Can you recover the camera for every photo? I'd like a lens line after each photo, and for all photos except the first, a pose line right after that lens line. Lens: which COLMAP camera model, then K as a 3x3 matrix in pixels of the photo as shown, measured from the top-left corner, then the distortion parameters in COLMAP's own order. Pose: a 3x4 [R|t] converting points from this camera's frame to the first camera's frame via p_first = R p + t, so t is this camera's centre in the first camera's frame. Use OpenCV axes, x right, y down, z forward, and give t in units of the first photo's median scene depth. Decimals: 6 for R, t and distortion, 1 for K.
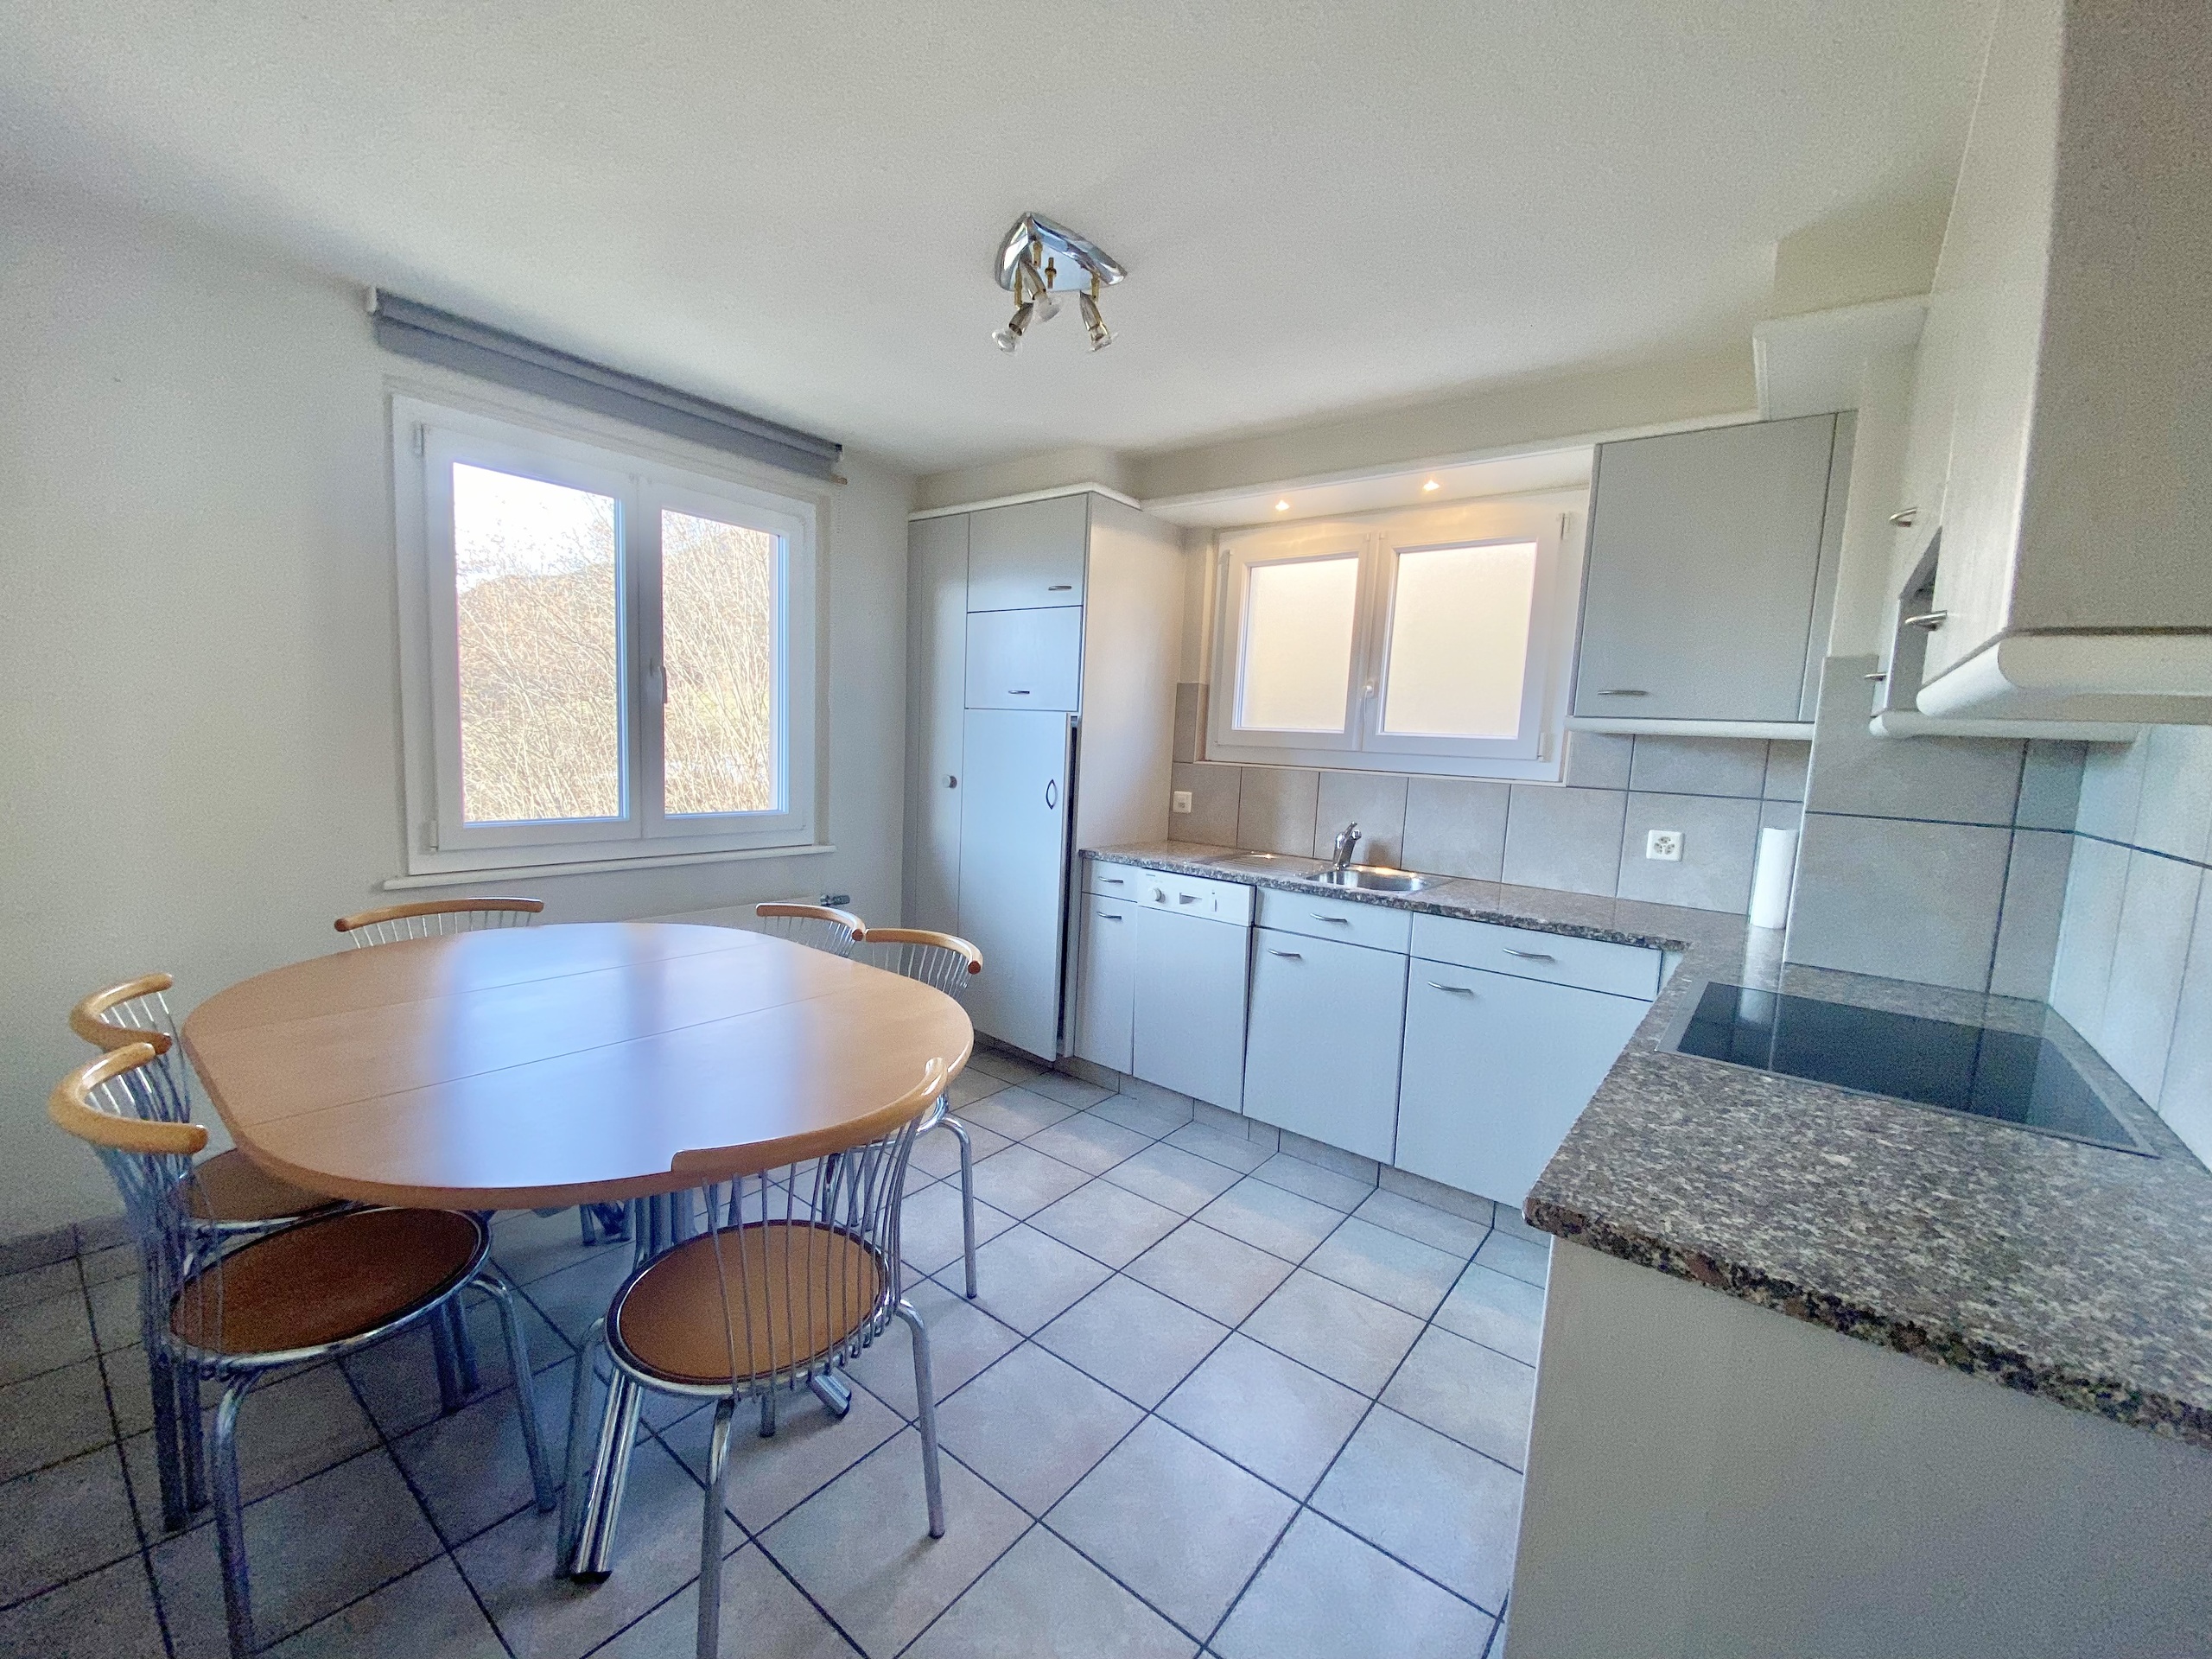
lens RADIAL K [[906.0, 0, 1109.0], [0, 906.0, 837.3], [0, 0, 1]] dist [0.026331, -0.023540]
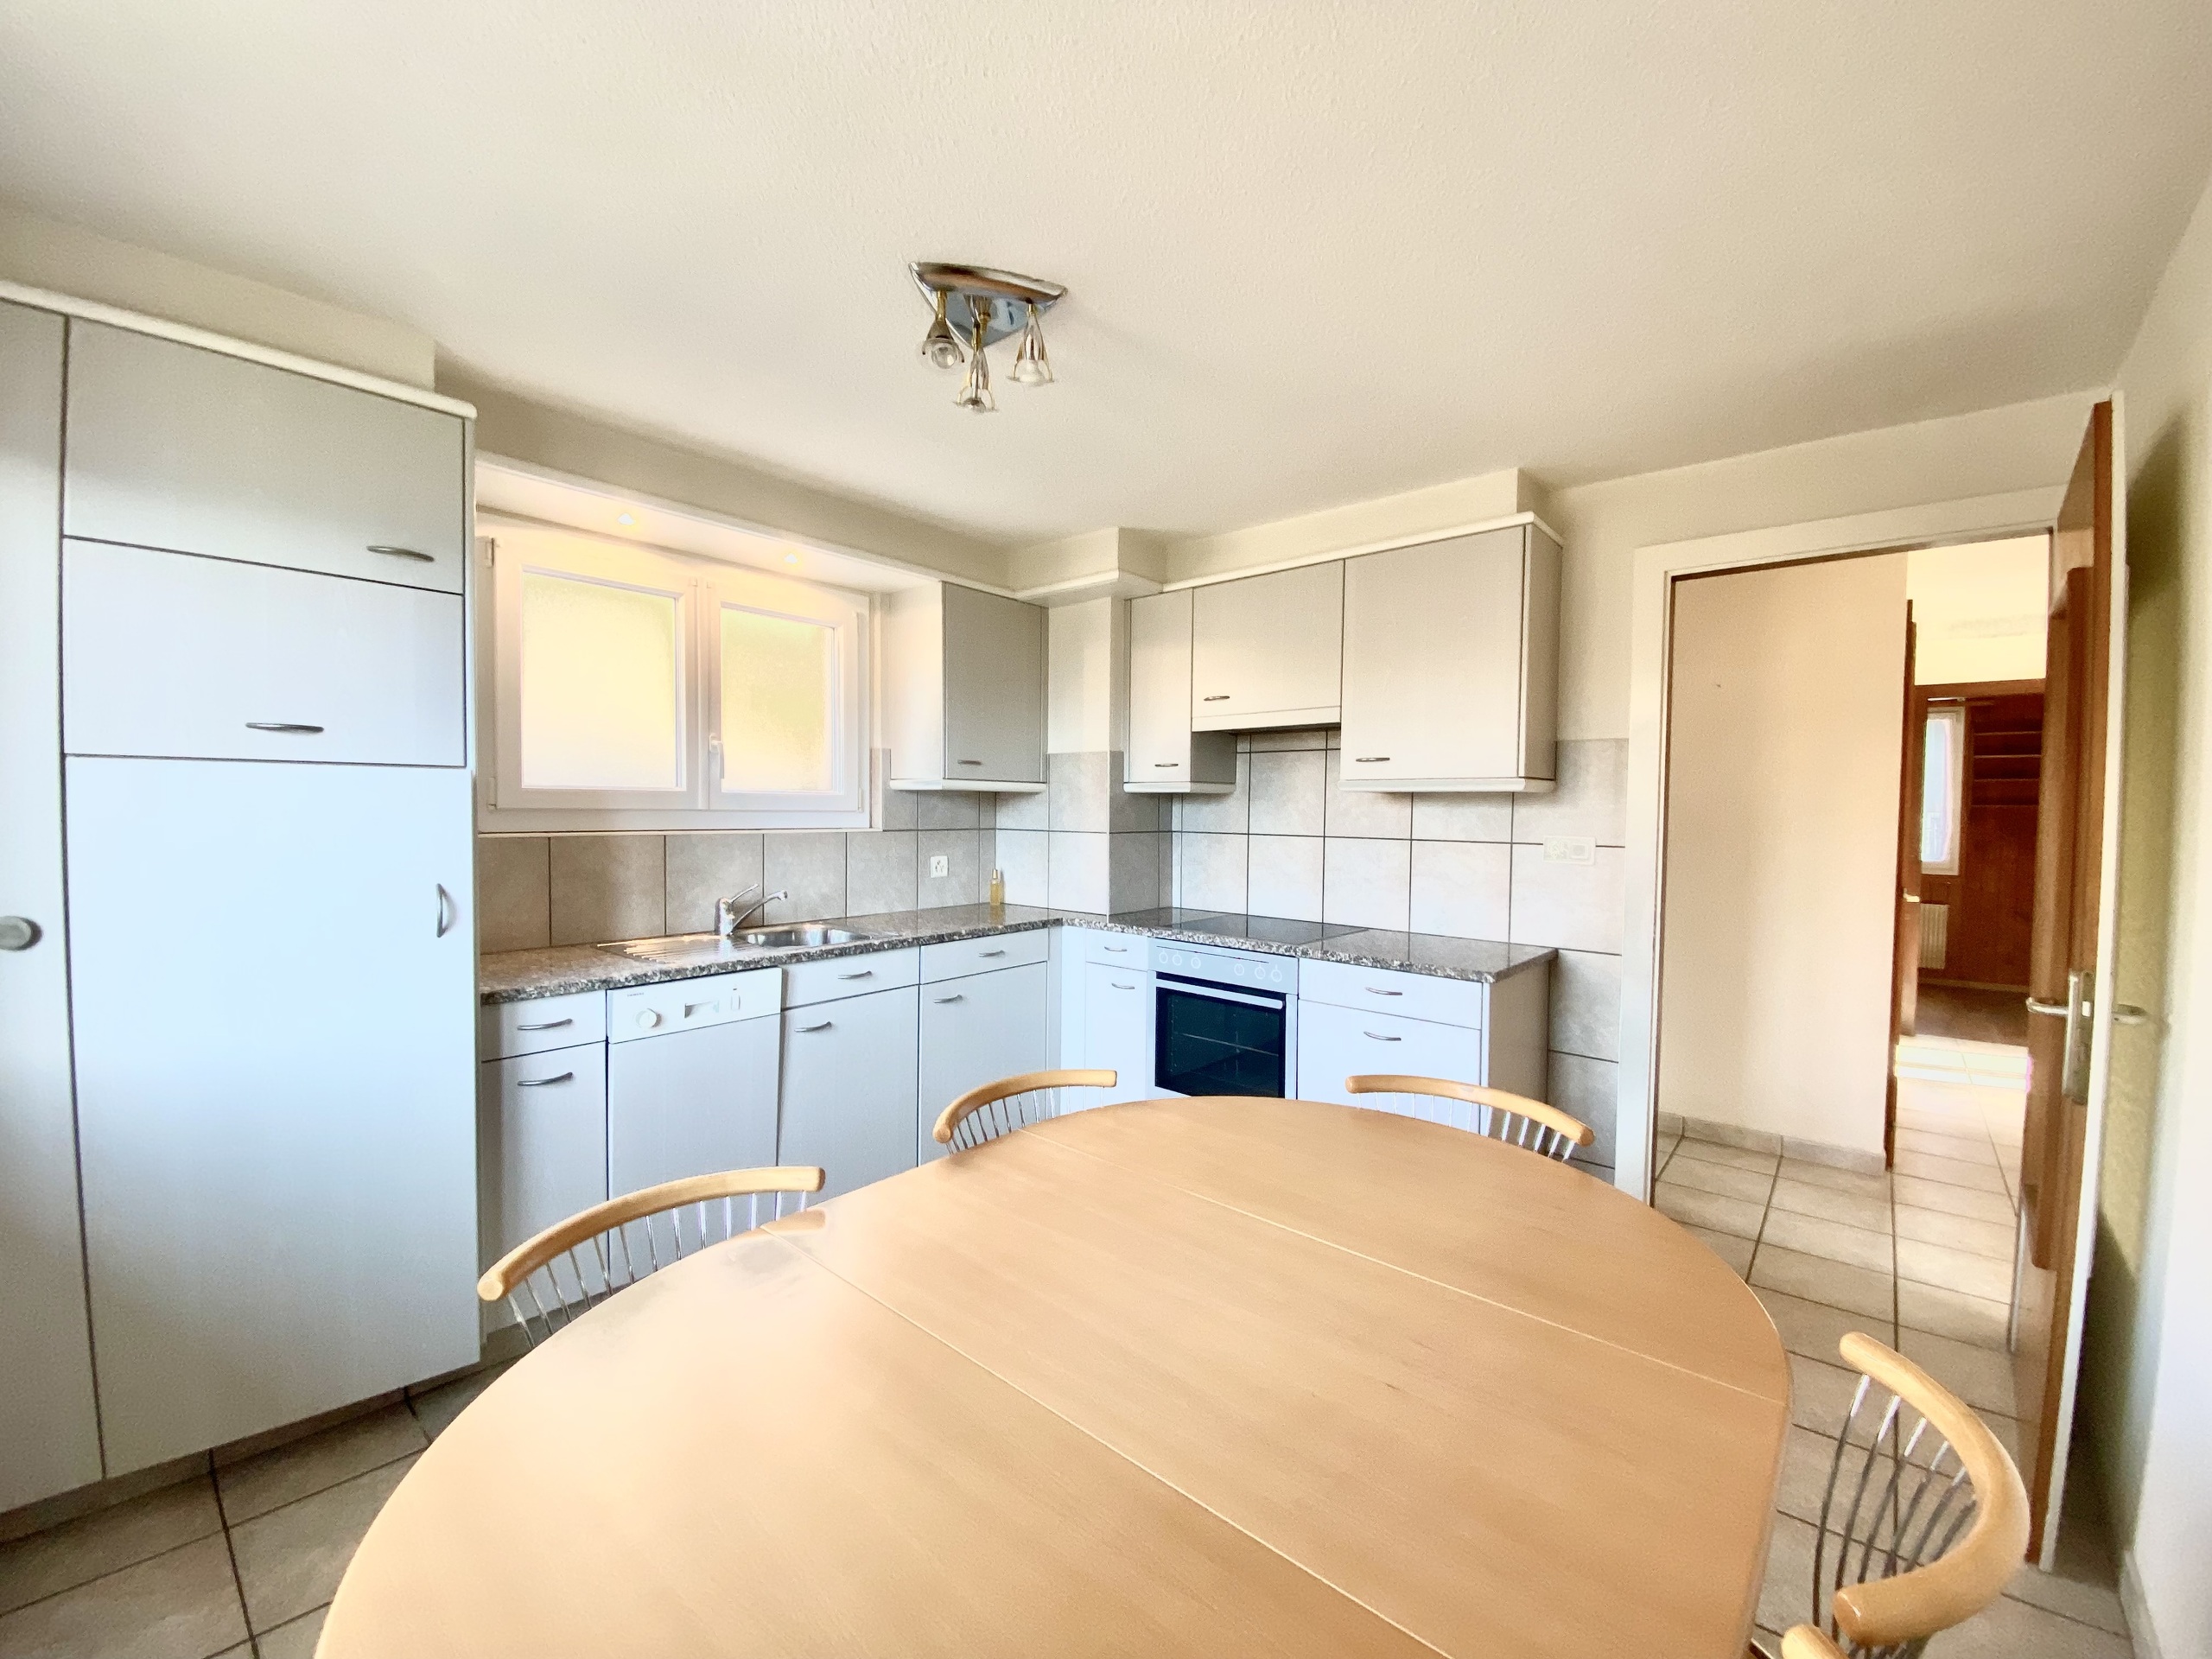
lens RADIAL K [[906.0, 0, 1109.0], [0, 906.0, 837.3], [0, 0, 1]] dist [0.026331, -0.023540]
pose [[-0.000973, -0.077793, 0.996969, -0.734903], [0.103540, 0.991603, 0.077476, -0.109382], [-0.994625, 0.103301, 0.007090, 0.666868]]
